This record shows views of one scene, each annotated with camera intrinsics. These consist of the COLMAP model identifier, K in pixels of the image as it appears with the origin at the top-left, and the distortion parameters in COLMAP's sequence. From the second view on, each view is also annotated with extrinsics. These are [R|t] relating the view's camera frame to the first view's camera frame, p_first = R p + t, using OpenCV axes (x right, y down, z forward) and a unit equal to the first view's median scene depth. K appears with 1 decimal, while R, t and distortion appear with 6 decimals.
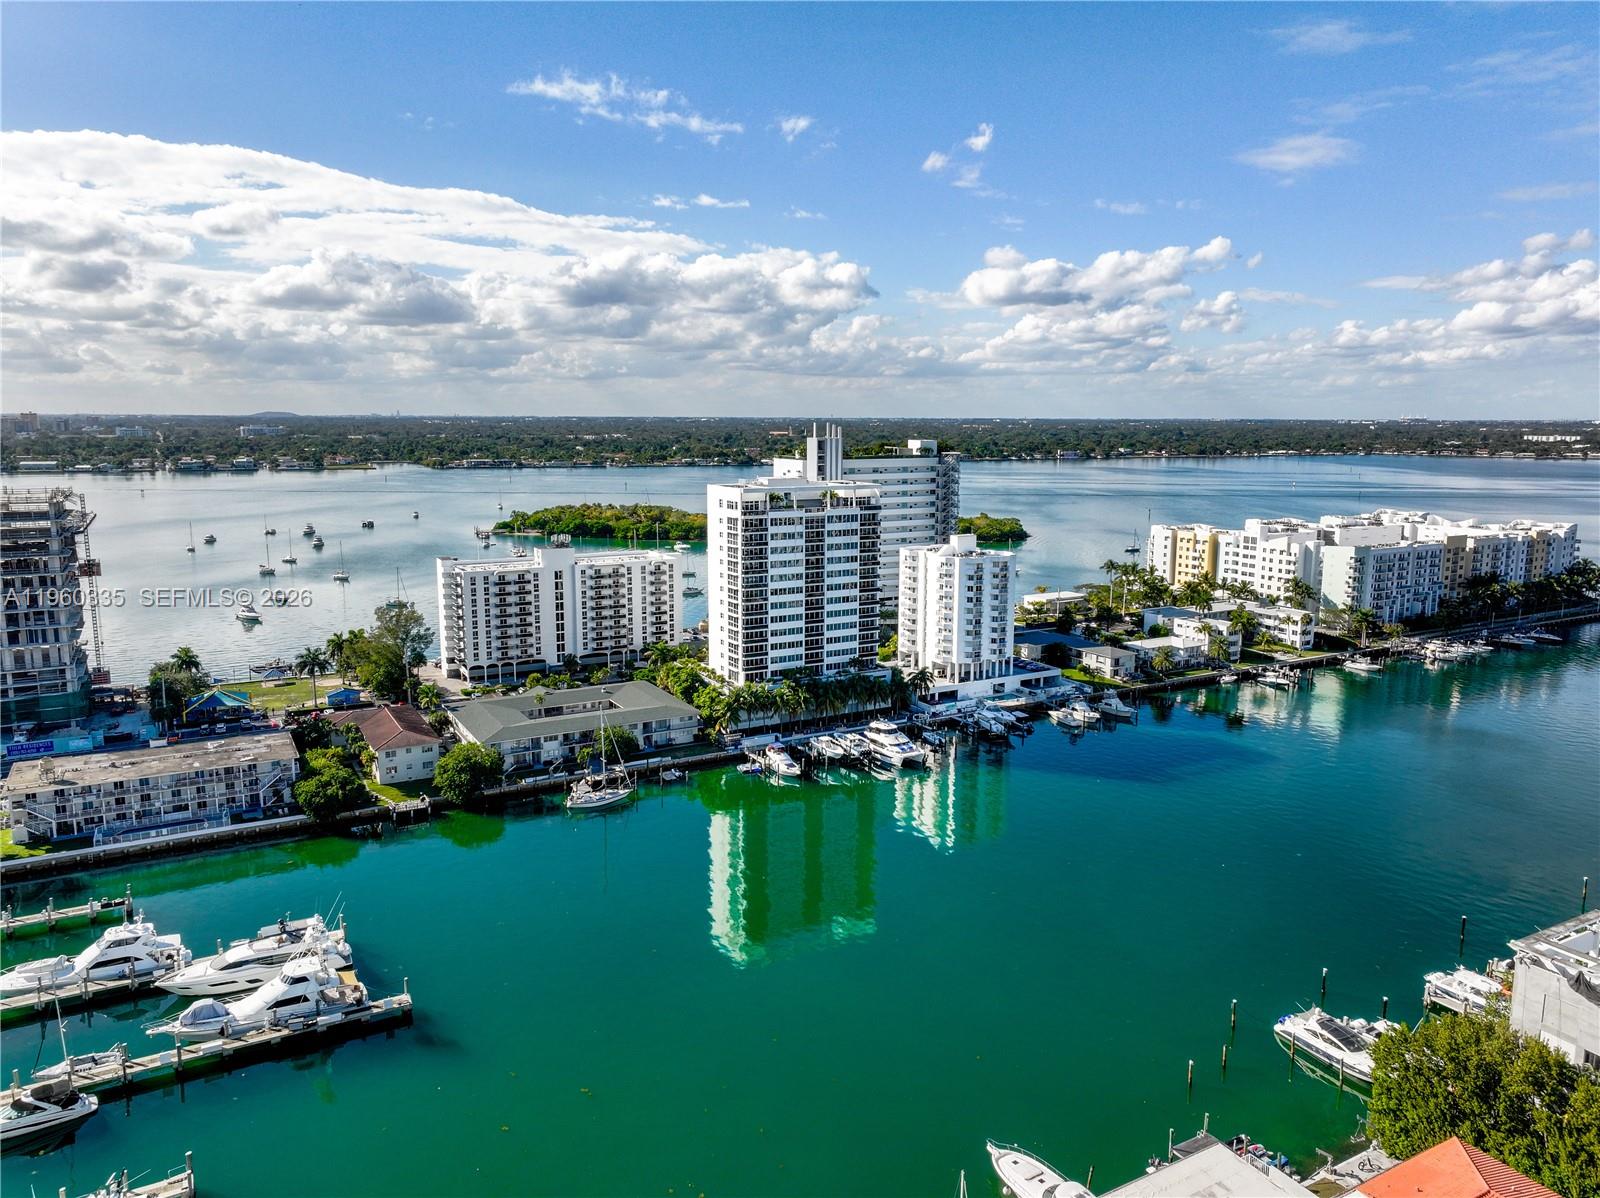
lens RADIAL K [[1102.8, 0, 800.0], [0, 1102.8, 599.0], [0, 0, 1]] dist [-0.010362, 0.023534]
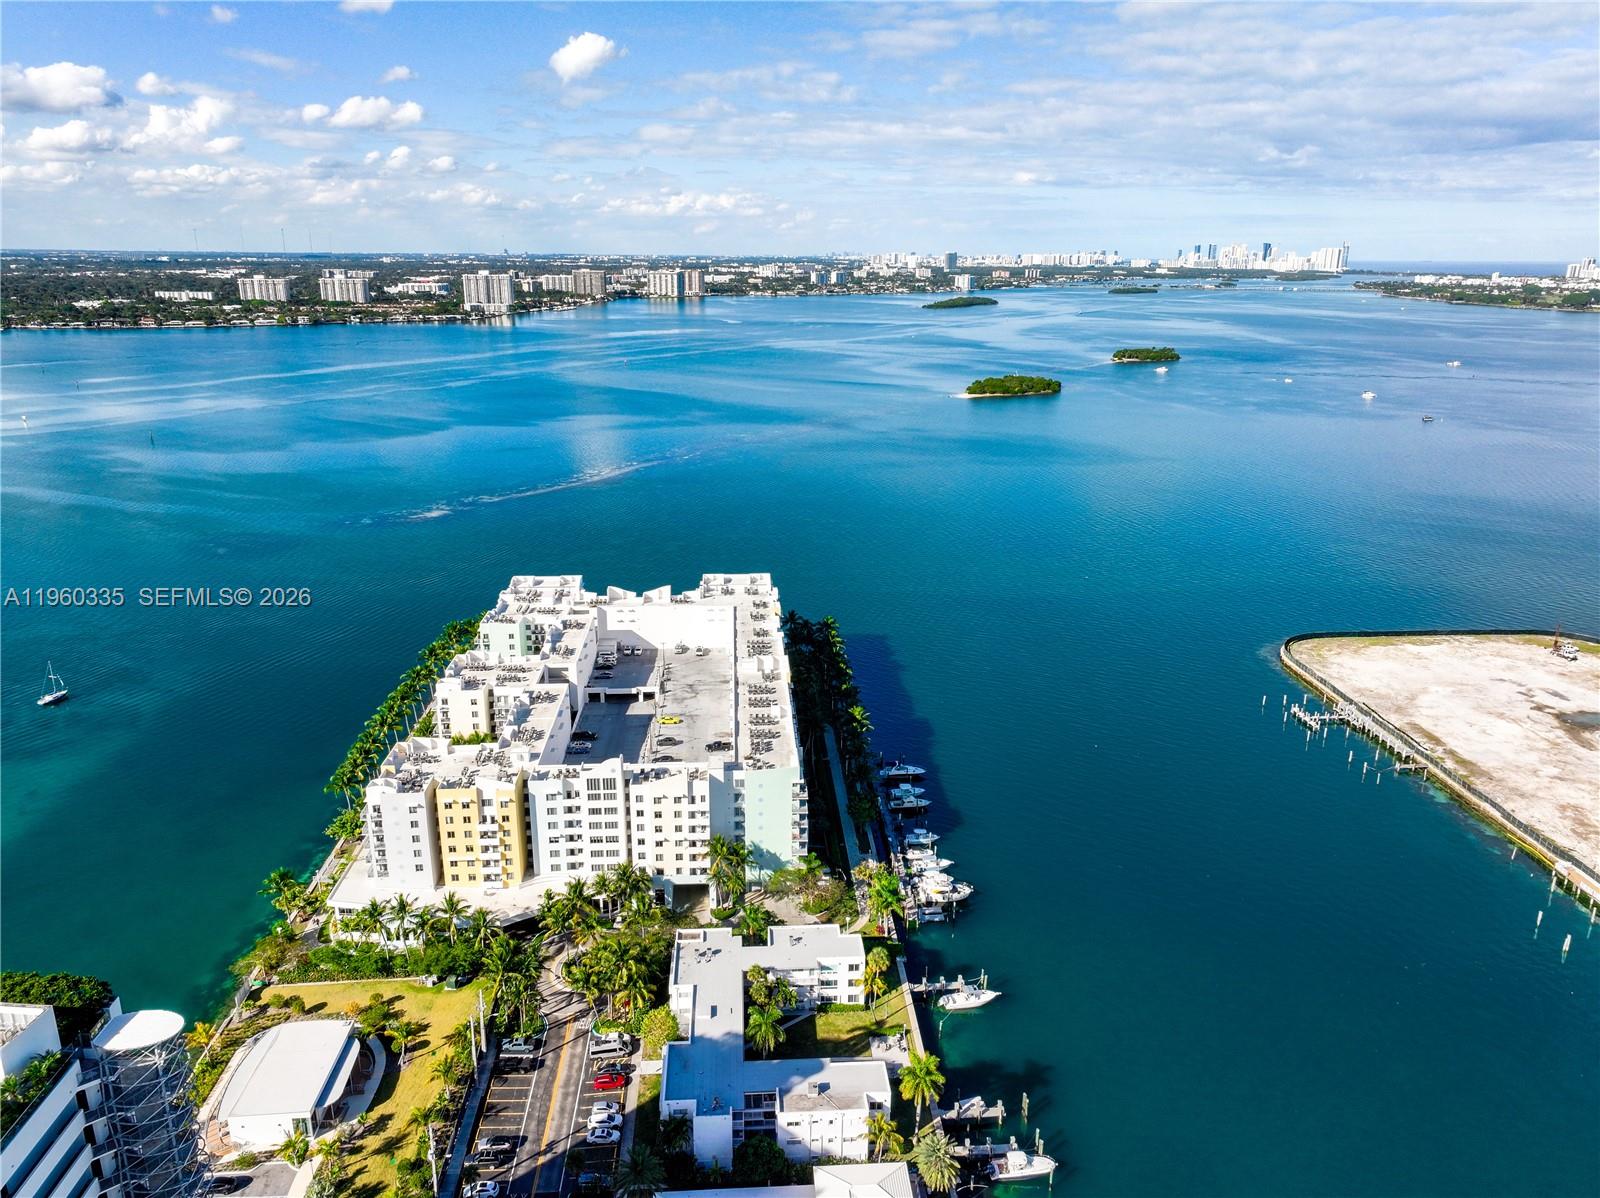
lens RADIAL K [[1126.2, 0, 800.0], [0, 1126.2, 599.0], [0, 0, 1]] dist [0.000739, 0.015757]
pose [[0.435305, -0.264508, 0.860549, -0.004359], [0.144434, 0.964002, 0.223245, -0.262874], [-0.888622, 0.027113, 0.457839, 0.683307]]
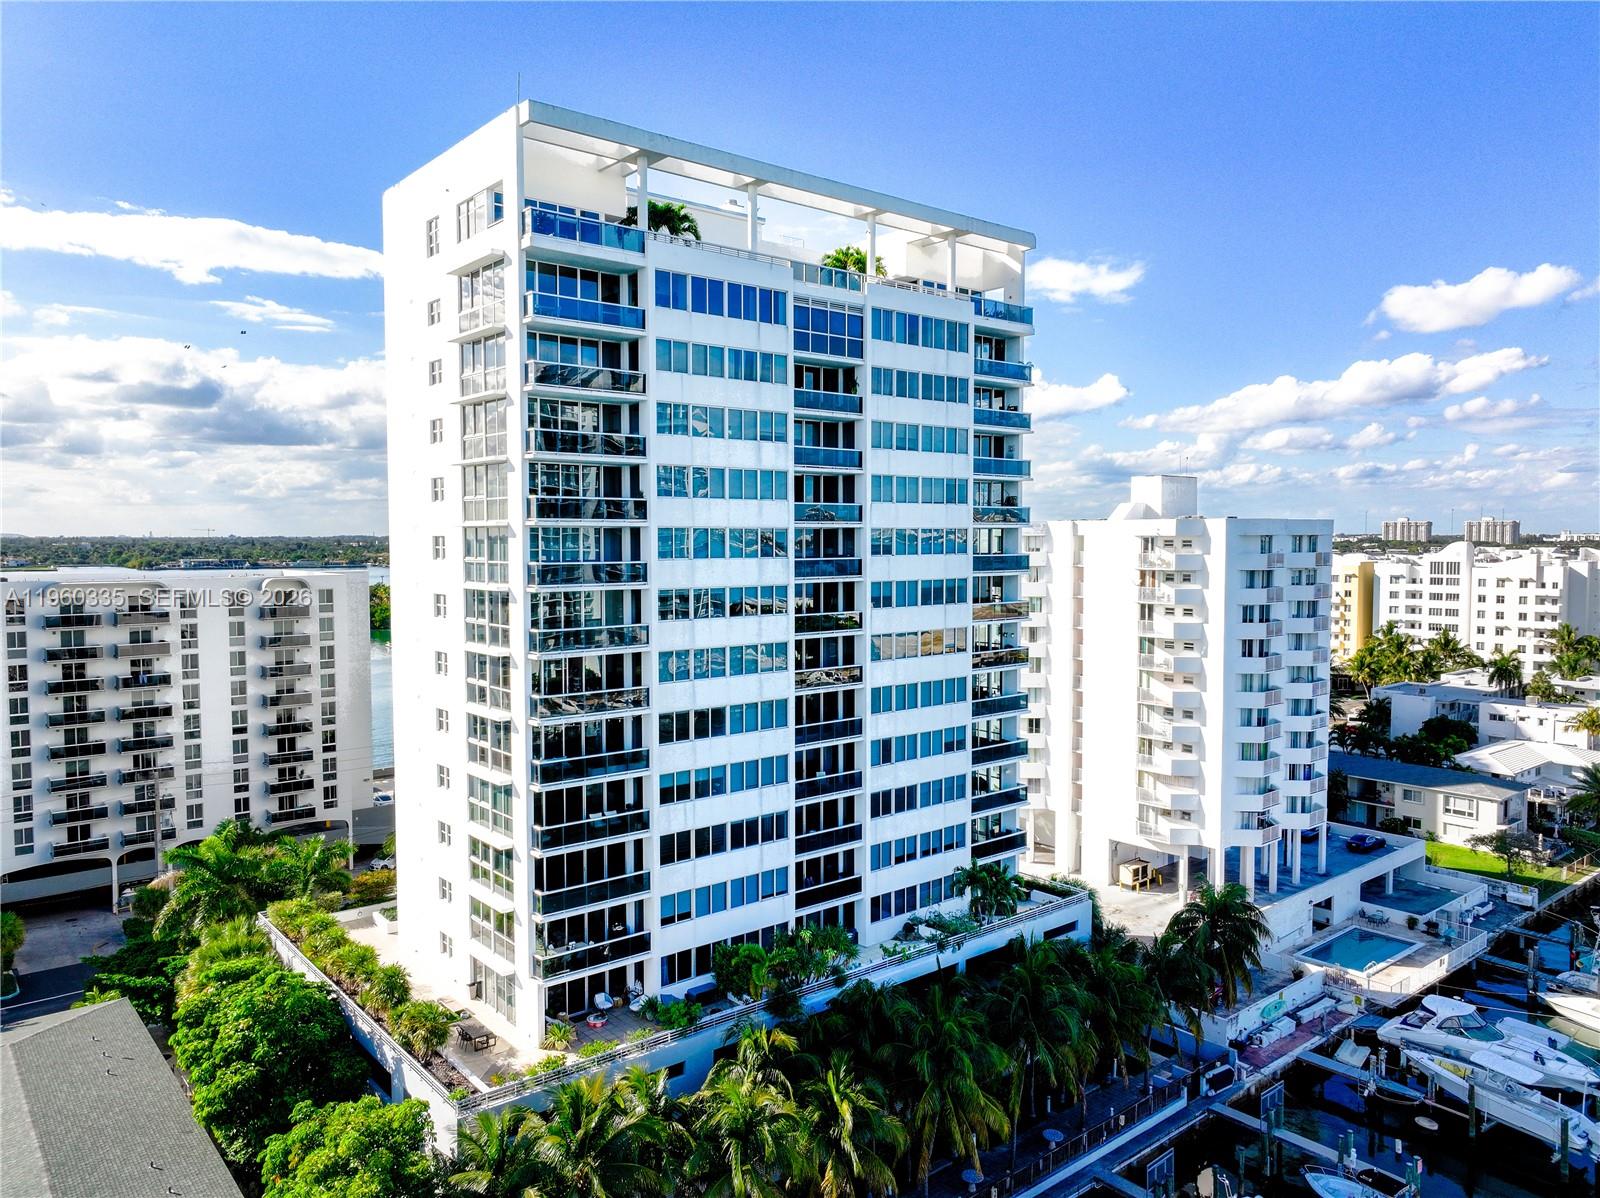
lens RADIAL K [[1115.8, 0, 800.0], [0, 1115.8, 599.0], [0, 0, 1]] dist [-0.008991, 0.024853]
pose [[0.983704, -0.015590, 0.179116, -0.025959], [0.034545, 0.994061, -0.103200, 0.011434], [-0.176443, 0.107706, 0.978400, 0.515579]]
